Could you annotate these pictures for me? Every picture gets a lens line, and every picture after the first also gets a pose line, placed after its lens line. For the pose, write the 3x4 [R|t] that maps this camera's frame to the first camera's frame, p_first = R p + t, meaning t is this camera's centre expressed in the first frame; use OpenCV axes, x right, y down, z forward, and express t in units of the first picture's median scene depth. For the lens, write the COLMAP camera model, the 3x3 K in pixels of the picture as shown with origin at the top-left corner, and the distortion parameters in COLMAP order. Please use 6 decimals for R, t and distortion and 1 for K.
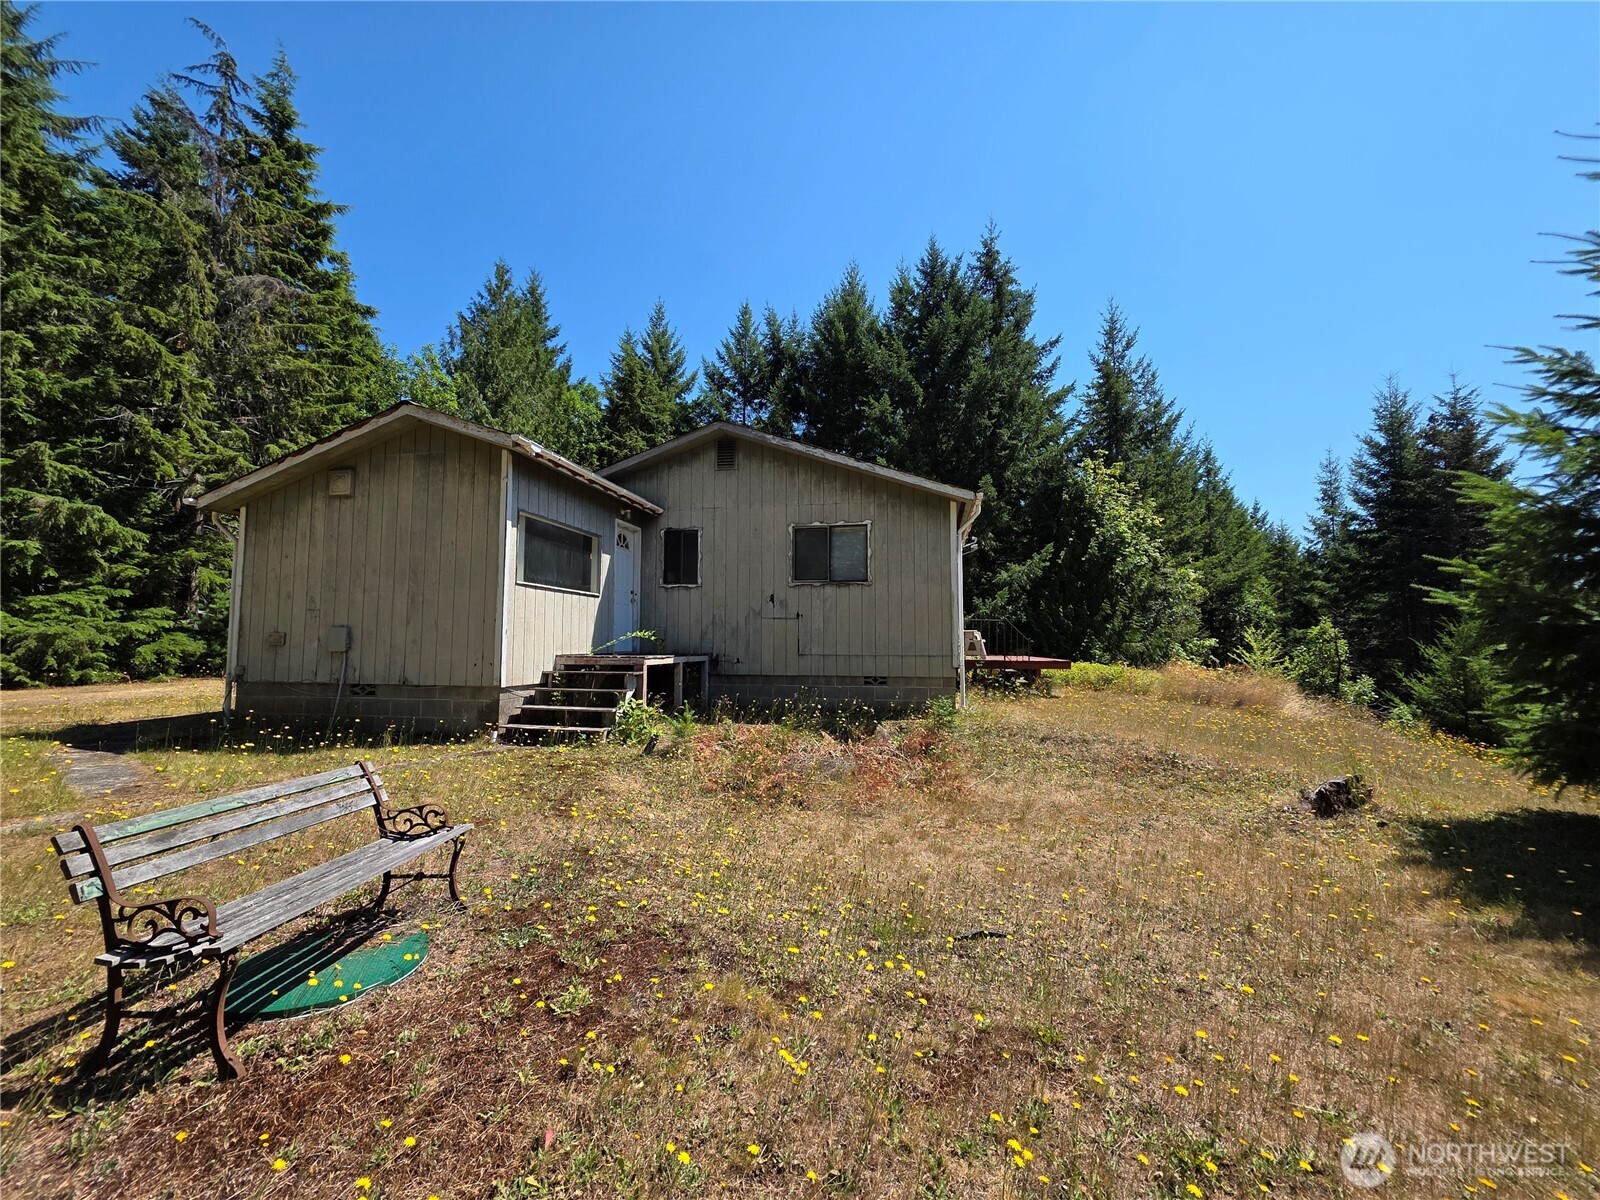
lens RADIAL K [[640.6, 0, 800.0], [0, 640.6, 600.0], [0, 0, 1]] dist [0.001914, -0.000931]
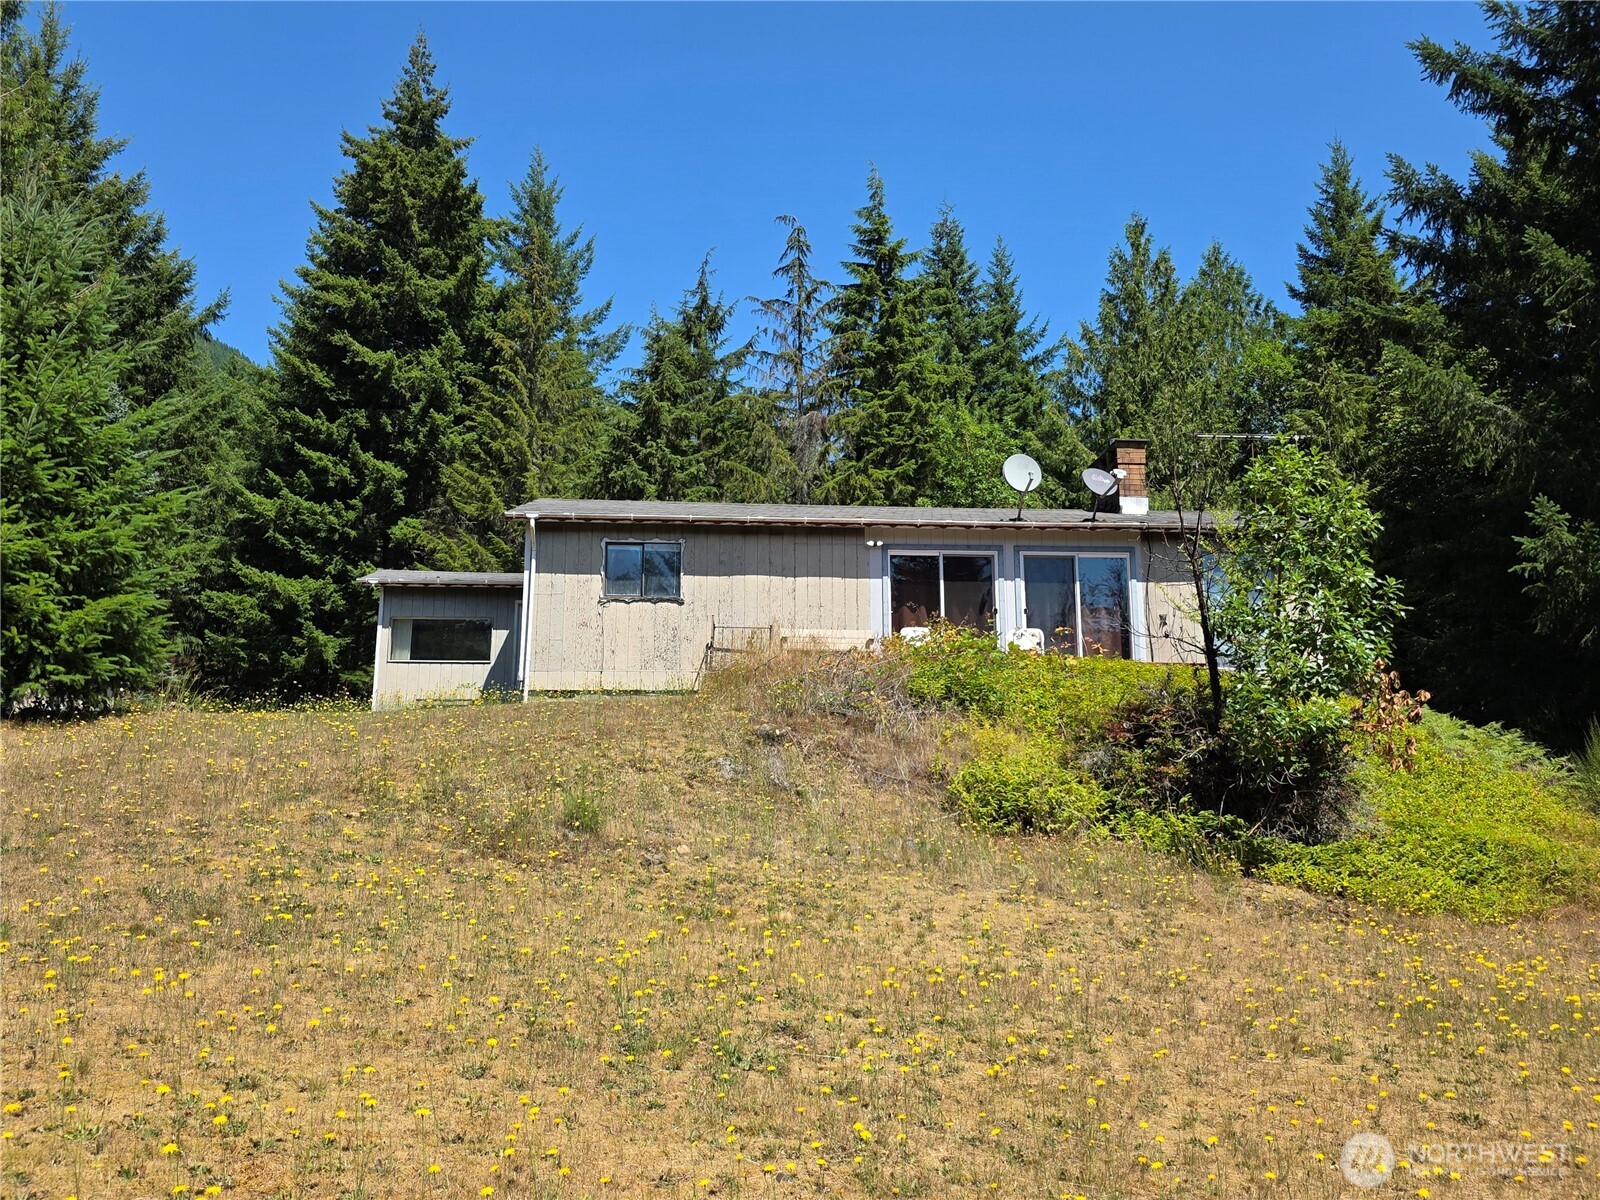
lens RADIAL K [[1269.6, 0, 800.0], [0, 1269.6, 600.0], [0, 0, 1]] dist [0.065342, -0.102959]
pose [[0.260733, -0.193664, -0.945787, 2.079806], [0.068217, 0.980920, -0.182052, 0.341519], [0.962998, -0.017052, 0.268969, 0.799922]]
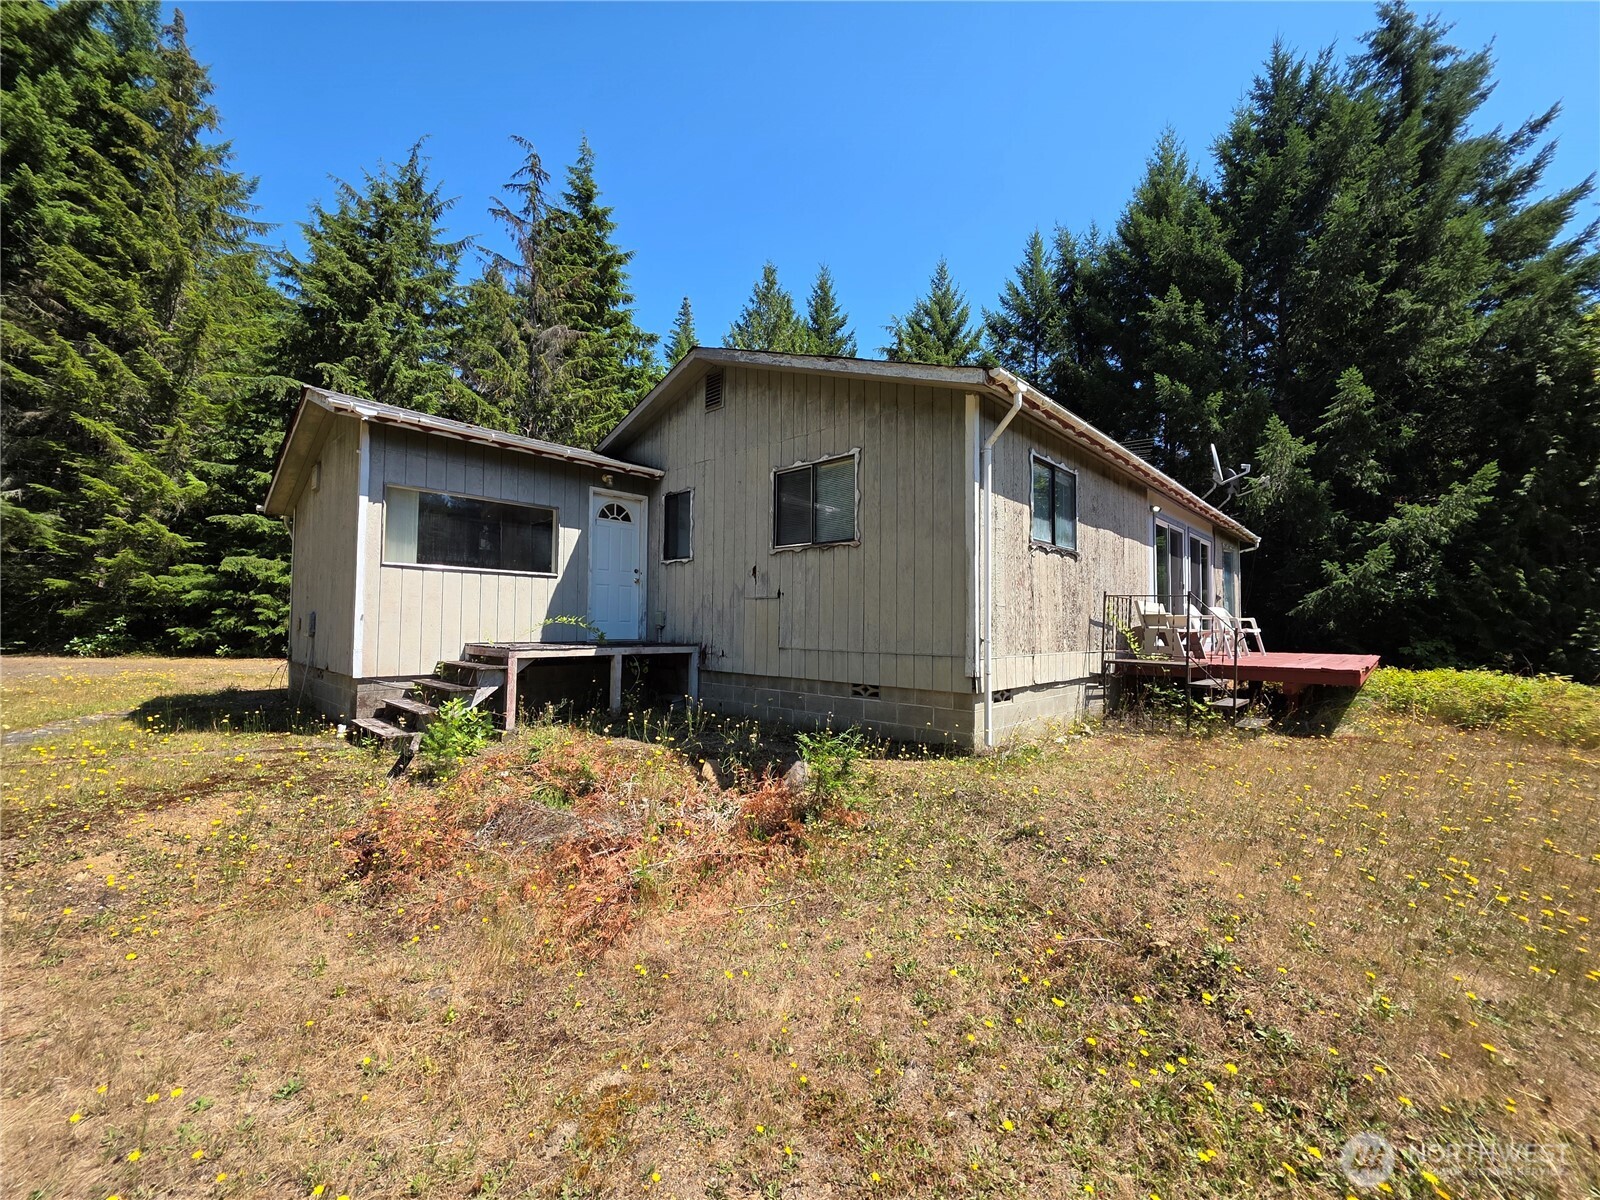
lens RADIAL K [[637.6, 0, 800.0], [0, 637.6, 600.0], [0, 0, 1]] dist [0.002133, -0.000311]
pose [[0.846873, -0.015029, -0.531583, 0.381194], [0.029160, 0.999409, 0.018200, 0.017648], [0.530996, -0.030914, 0.846810, 0.383985]]
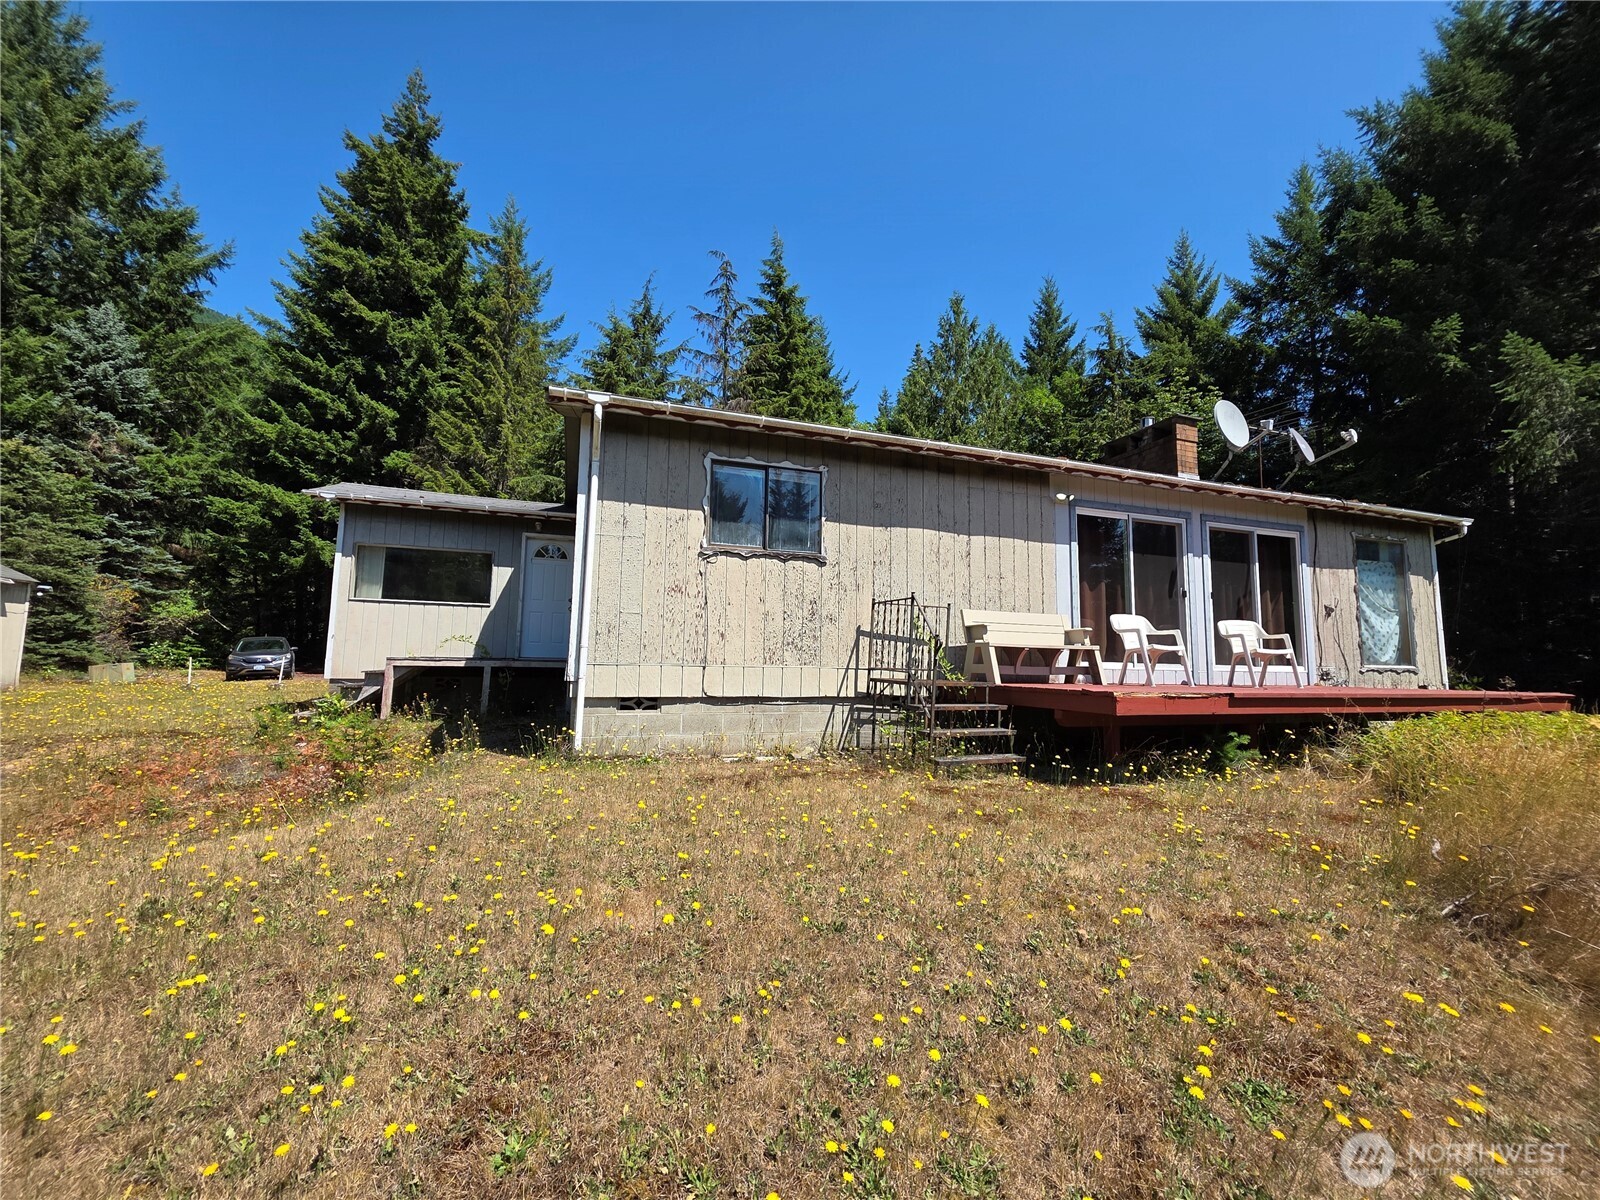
lens RADIAL K [[637.6, 0, 800.0], [0, 637.6, 600.0], [0, 0, 1]] dist [0.002133, -0.000311]
pose [[0.498929, -0.080467, -0.862899, 0.792969], [0.044292, 0.996747, -0.067339, 0.071545], [0.865510, -0.004622, 0.500870, 0.801723]]
